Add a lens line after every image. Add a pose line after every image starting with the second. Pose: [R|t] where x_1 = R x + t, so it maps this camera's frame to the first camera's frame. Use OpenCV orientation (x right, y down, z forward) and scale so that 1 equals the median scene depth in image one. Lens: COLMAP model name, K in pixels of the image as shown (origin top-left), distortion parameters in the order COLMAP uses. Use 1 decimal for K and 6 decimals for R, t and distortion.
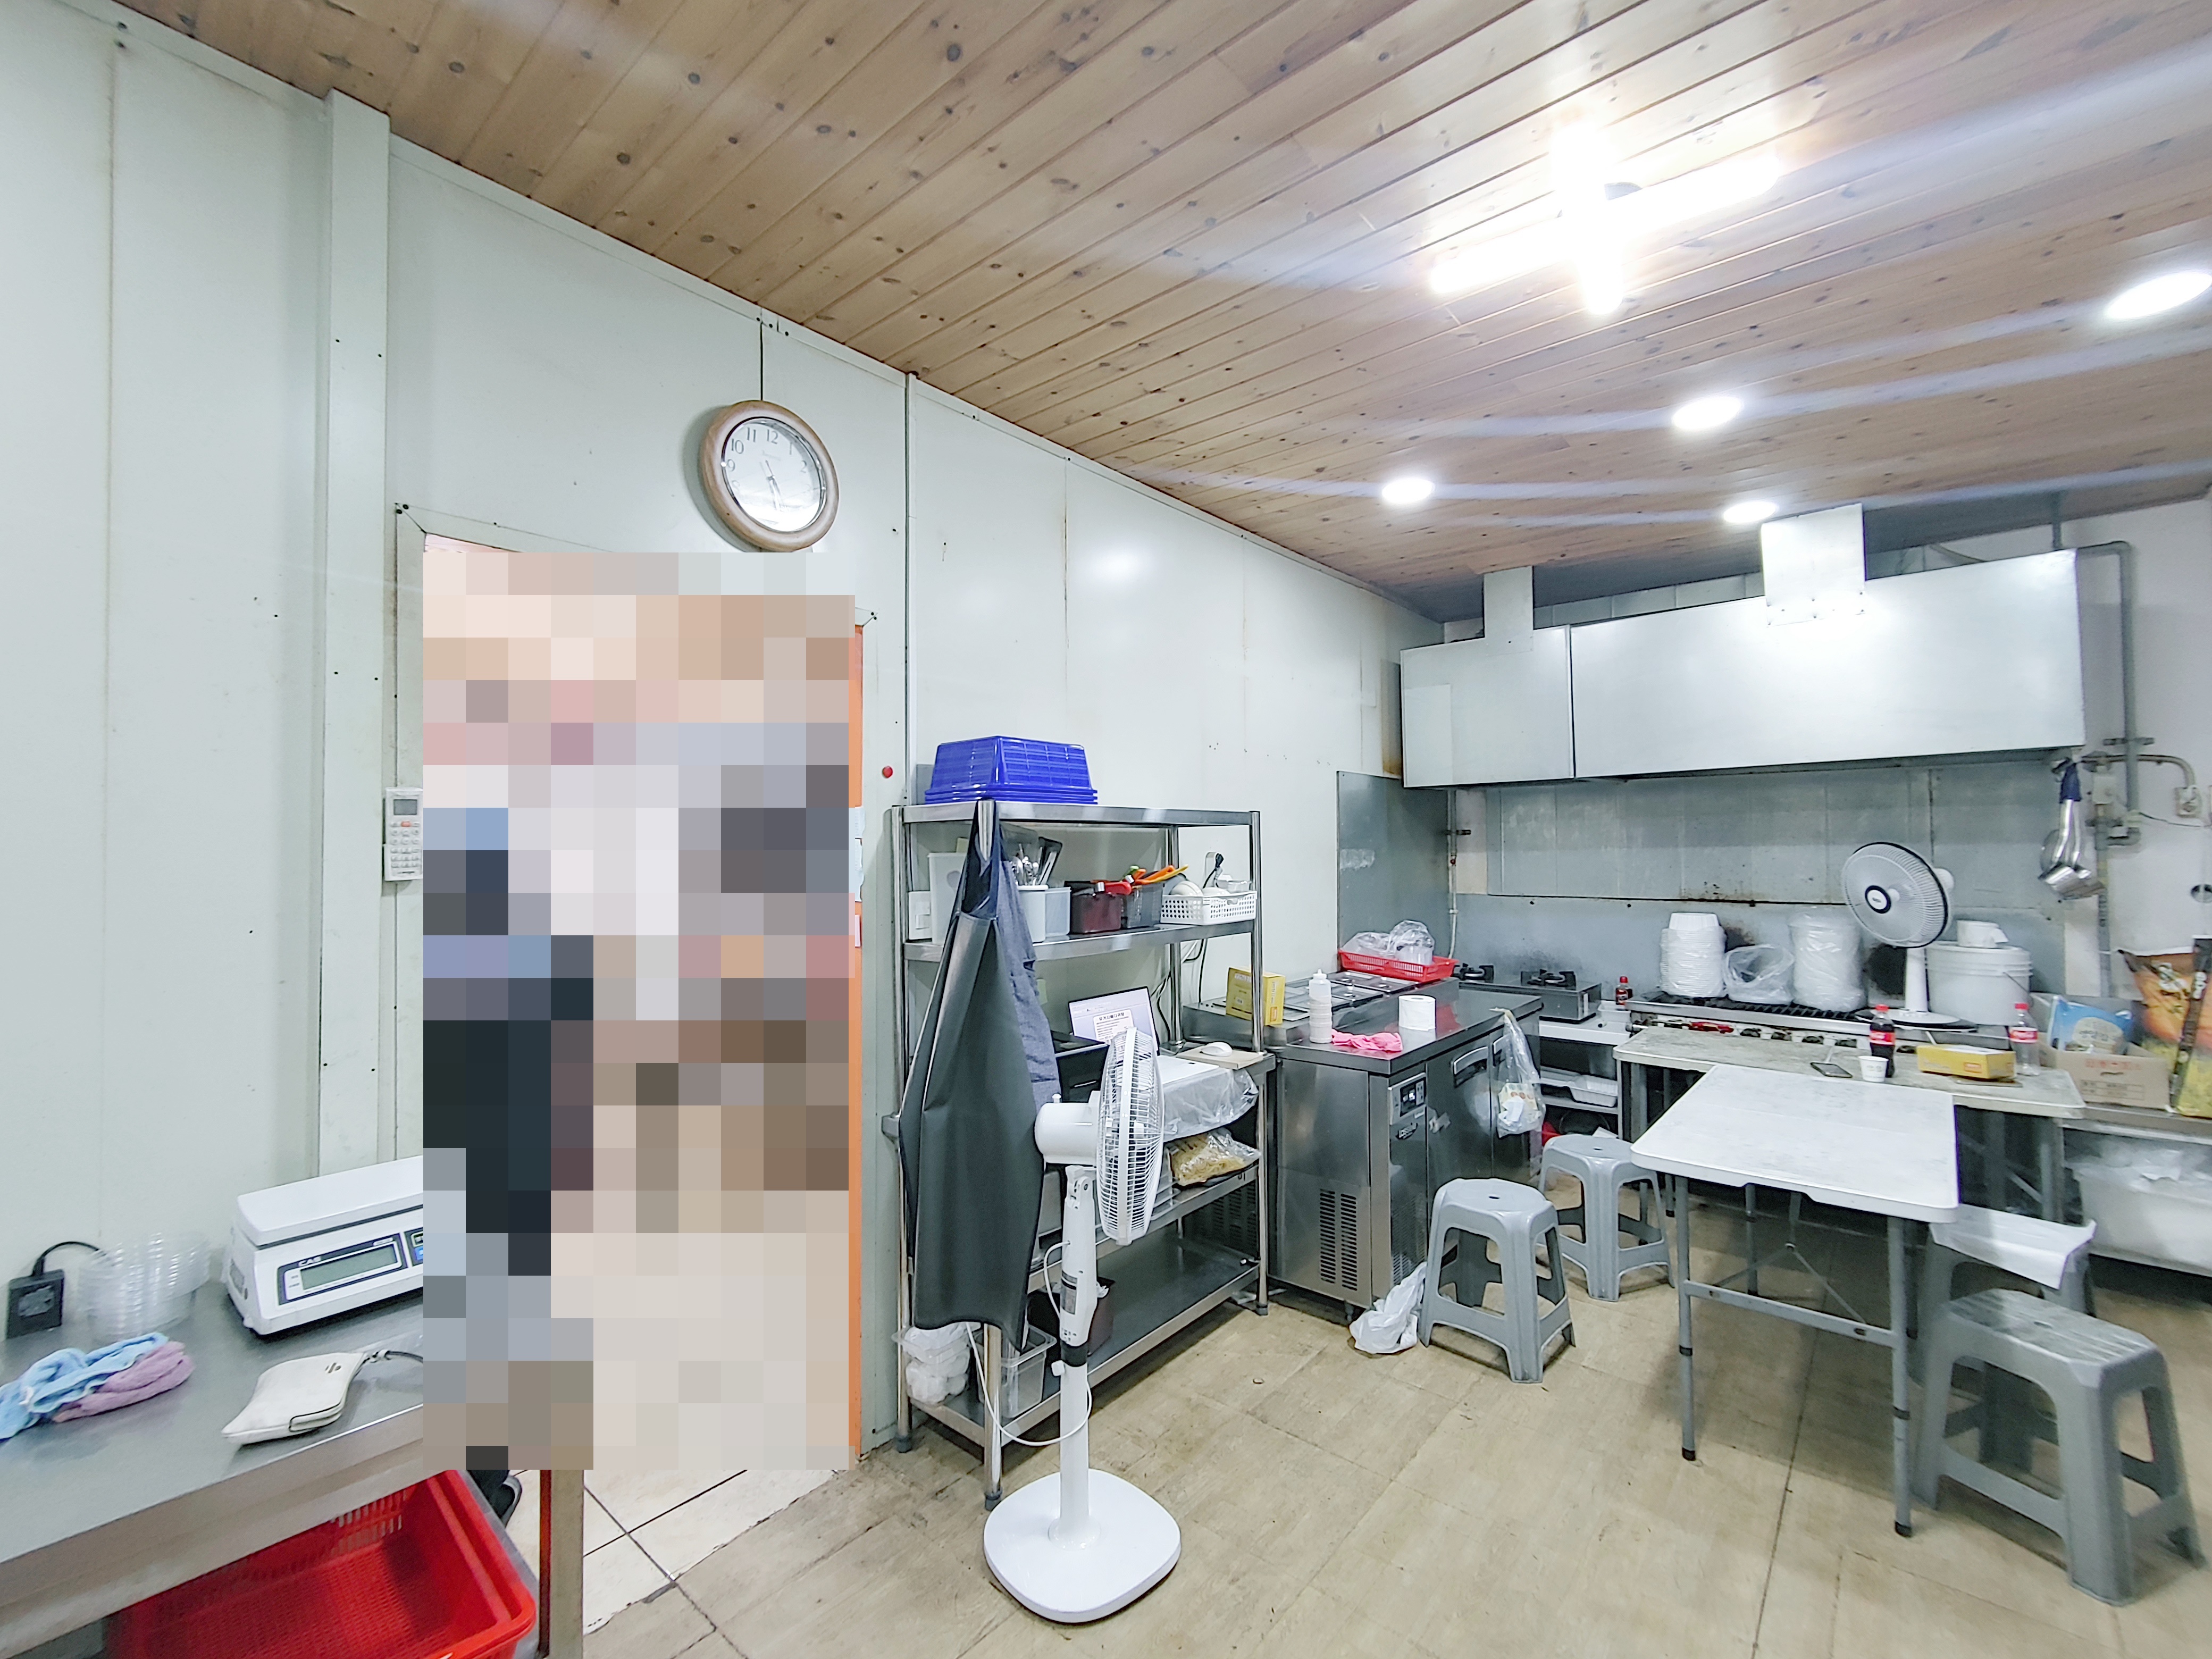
lens RADIAL K [[953.5, 0, 1105.2], [0, 953.5, 828.4], [0, 0, 1]] dist [0.003698, 0.000405]
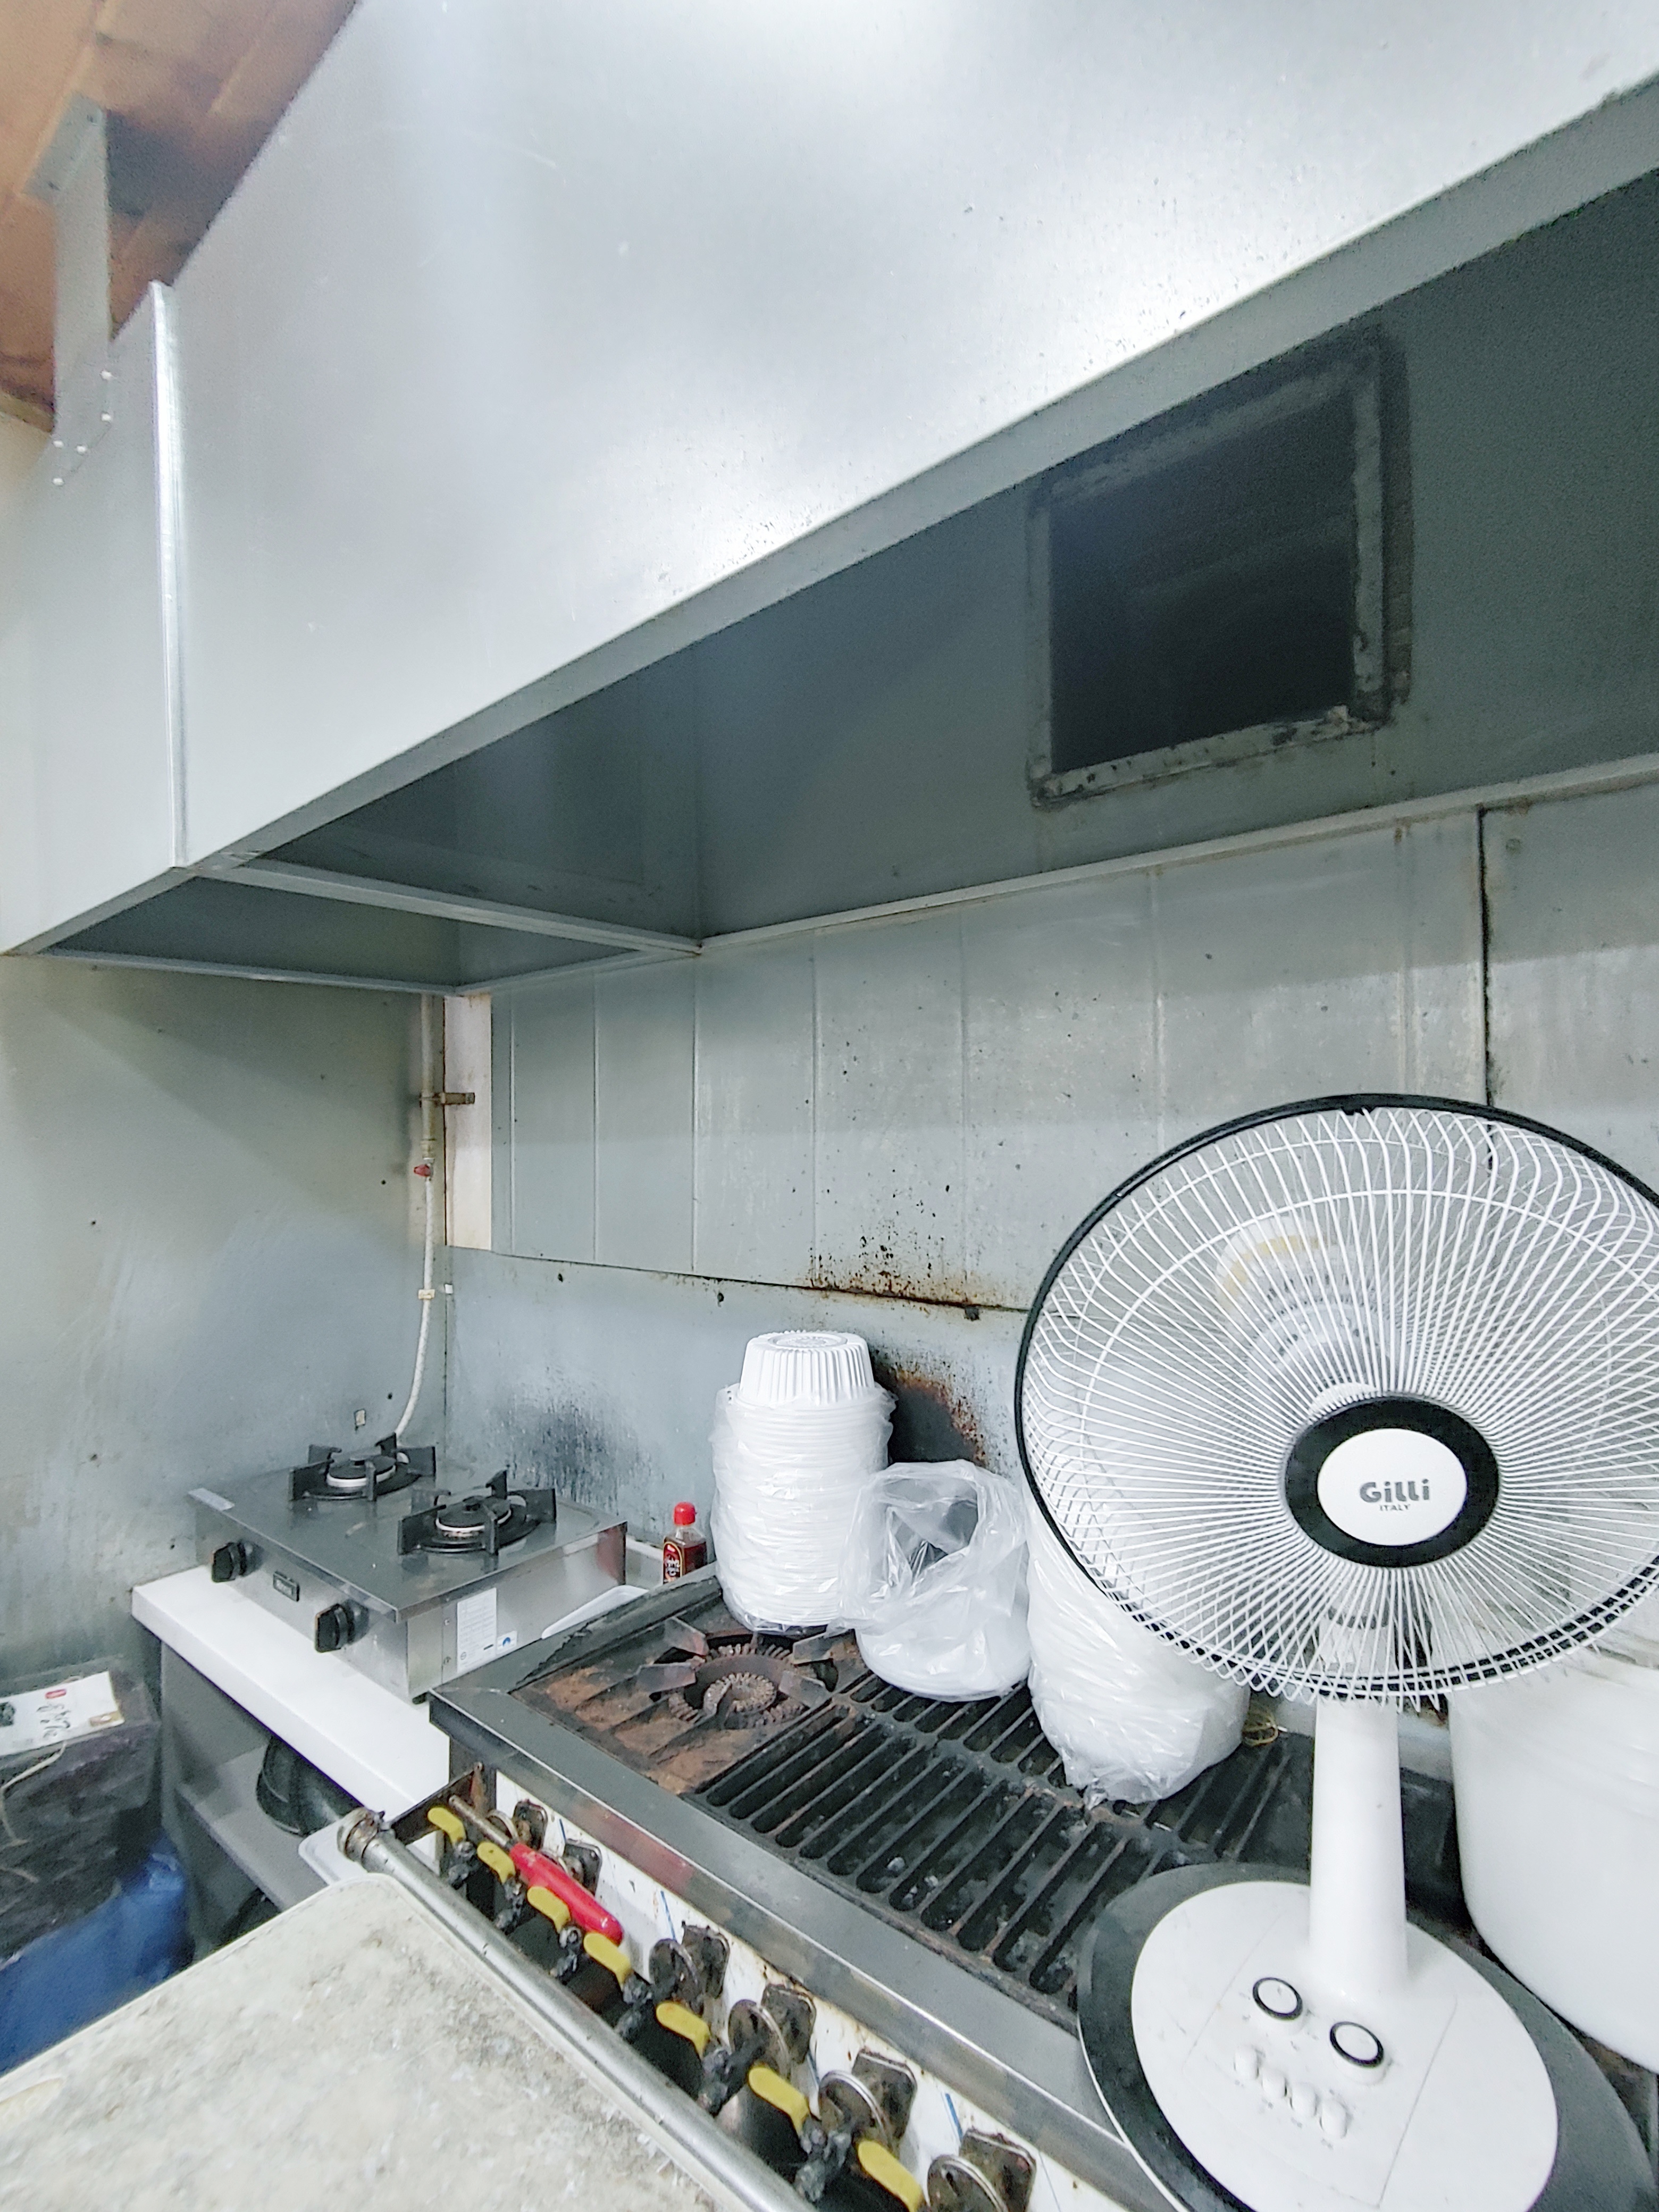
lens RADIAL K [[953.5, 0, 835.5], [0, 953.5, 1122.2], [0, 0, 1]] dist [0.003698, 0.000405]
pose [[0.999961, -0.006621, -0.005799, 0.711499], [0.006657, 0.999959, 0.006083, 0.016869], [0.005759, -0.006122, 0.999965, 0.769700]]
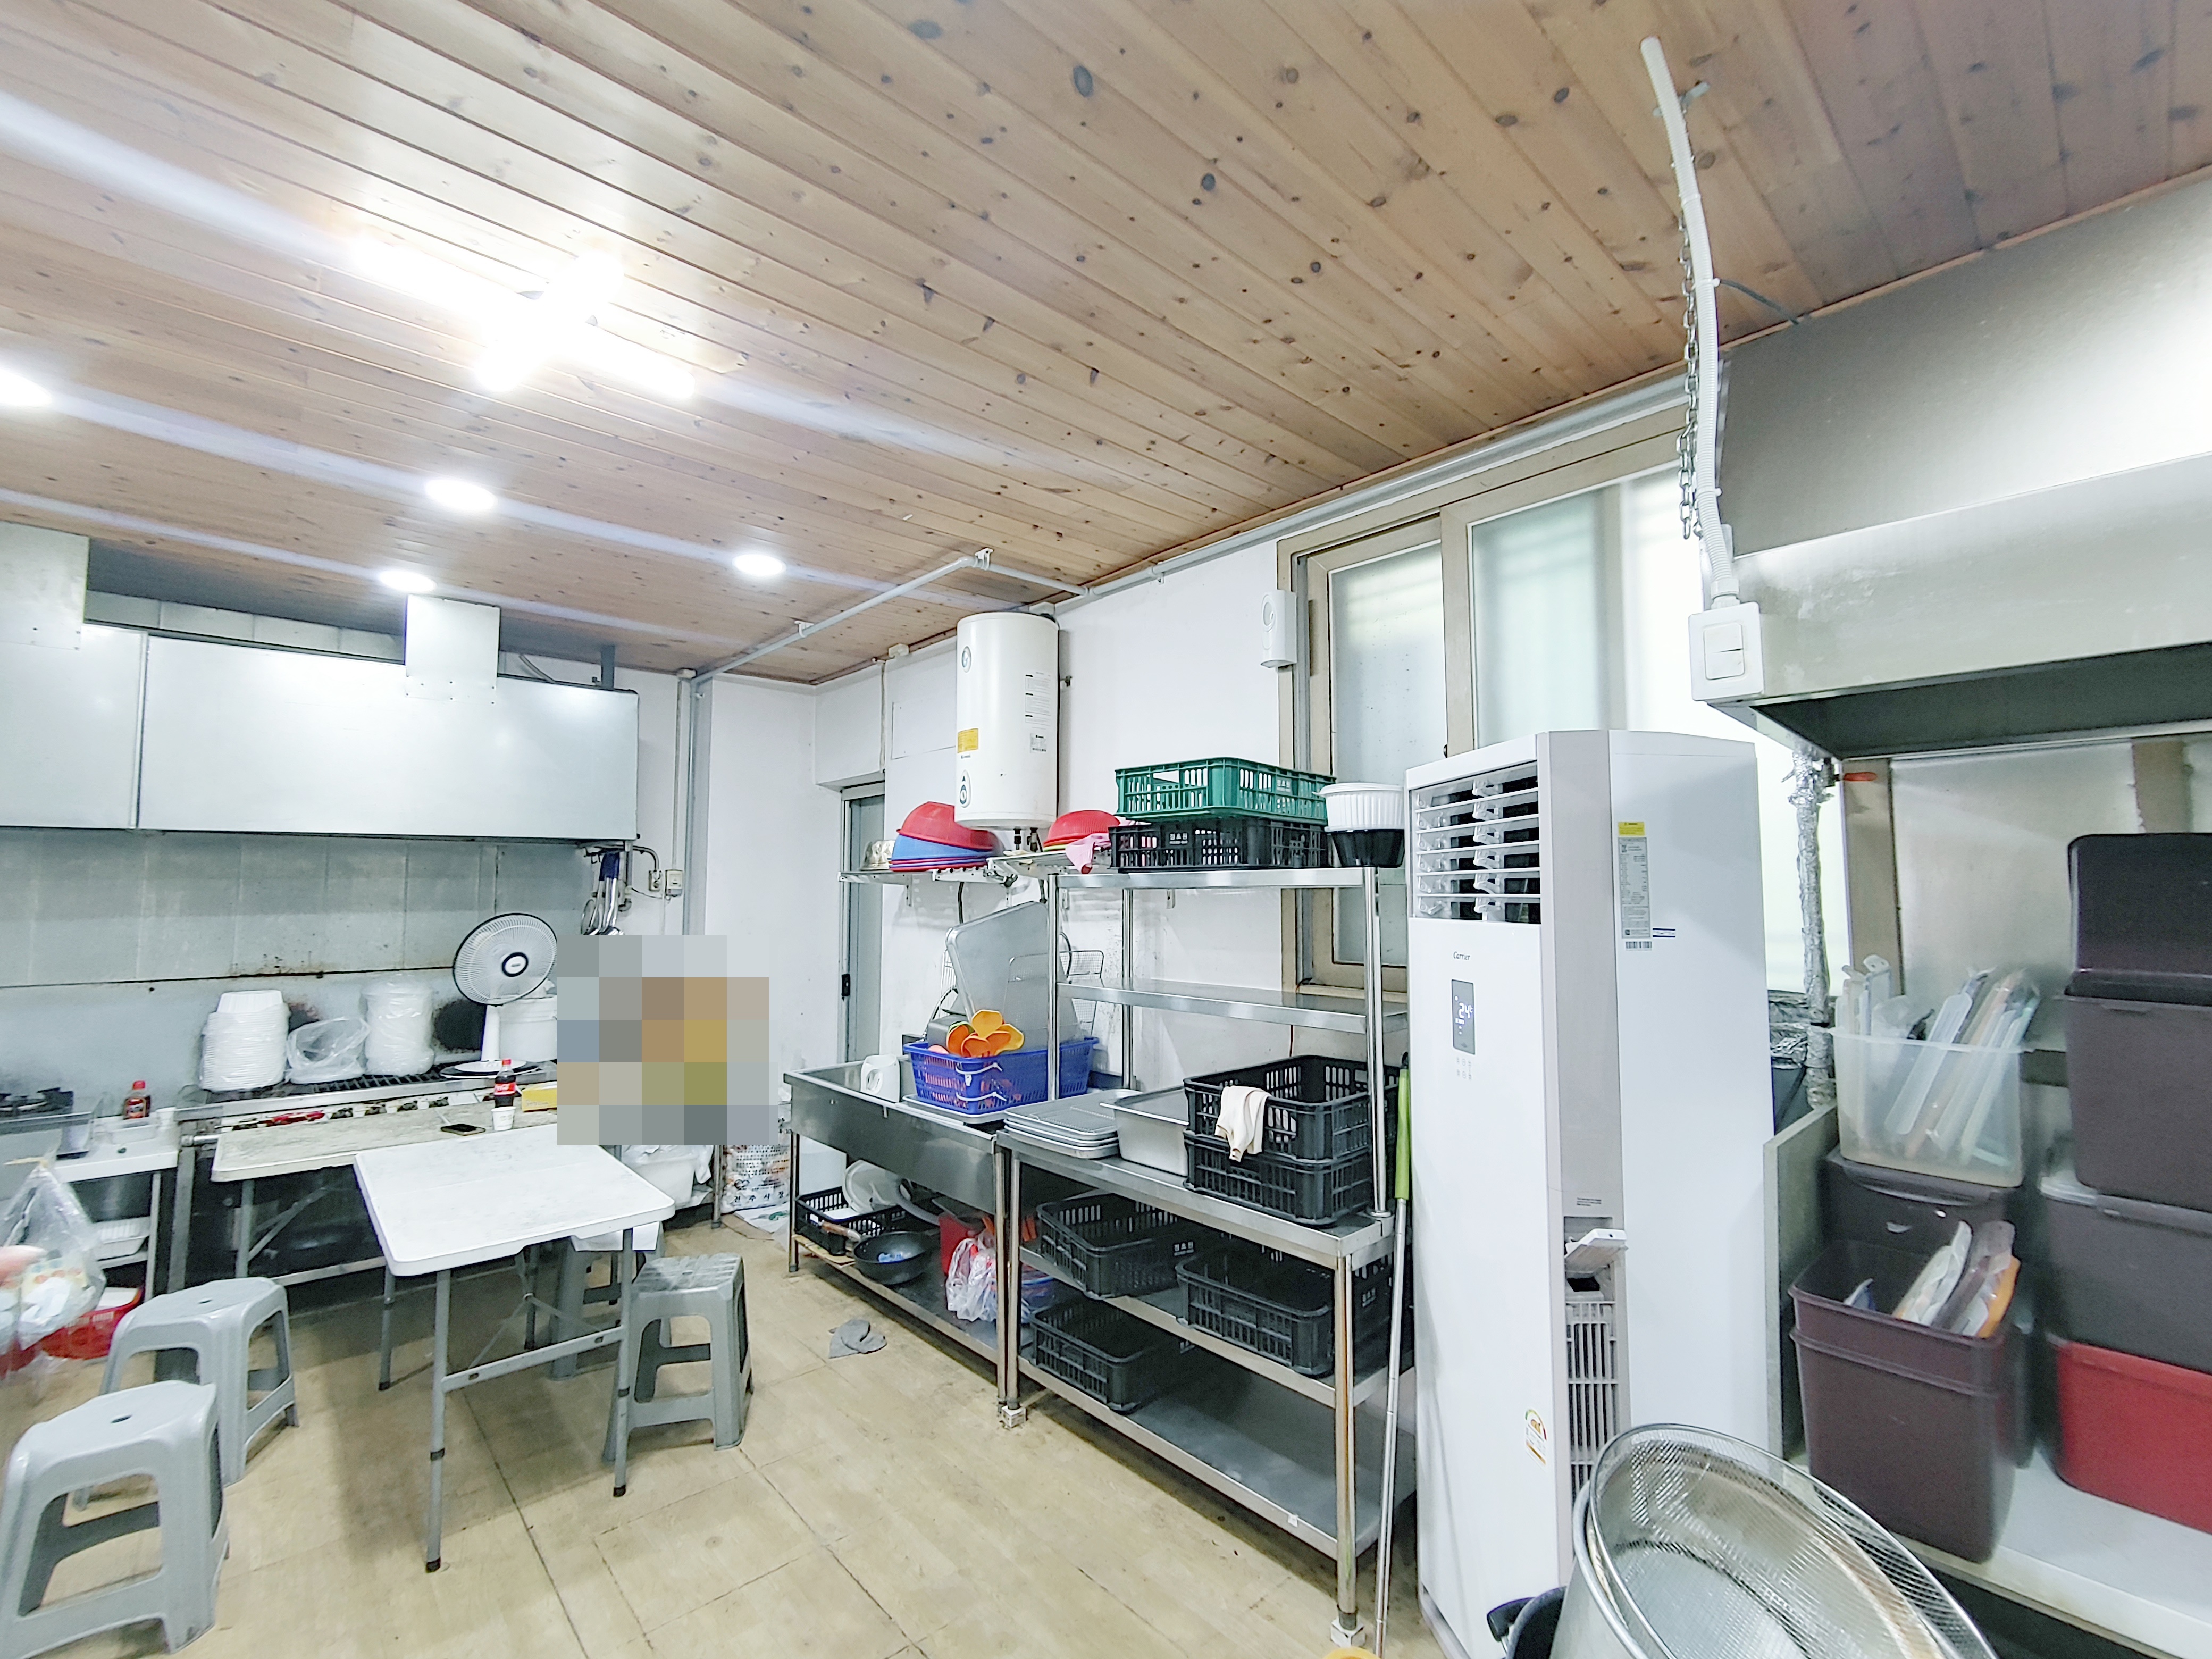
lens RADIAL K [[953.5, 0, 1112.6], [0, 953.5, 826.4], [0, 0, 1]] dist [0.003698, 0.000405]
pose [[0.118681, 0.076819, 0.989956, -0.189957], [-0.023375, 0.996943, -0.074559, -0.016636], [-0.992657, -0.014291, 0.120114, 0.132119]]
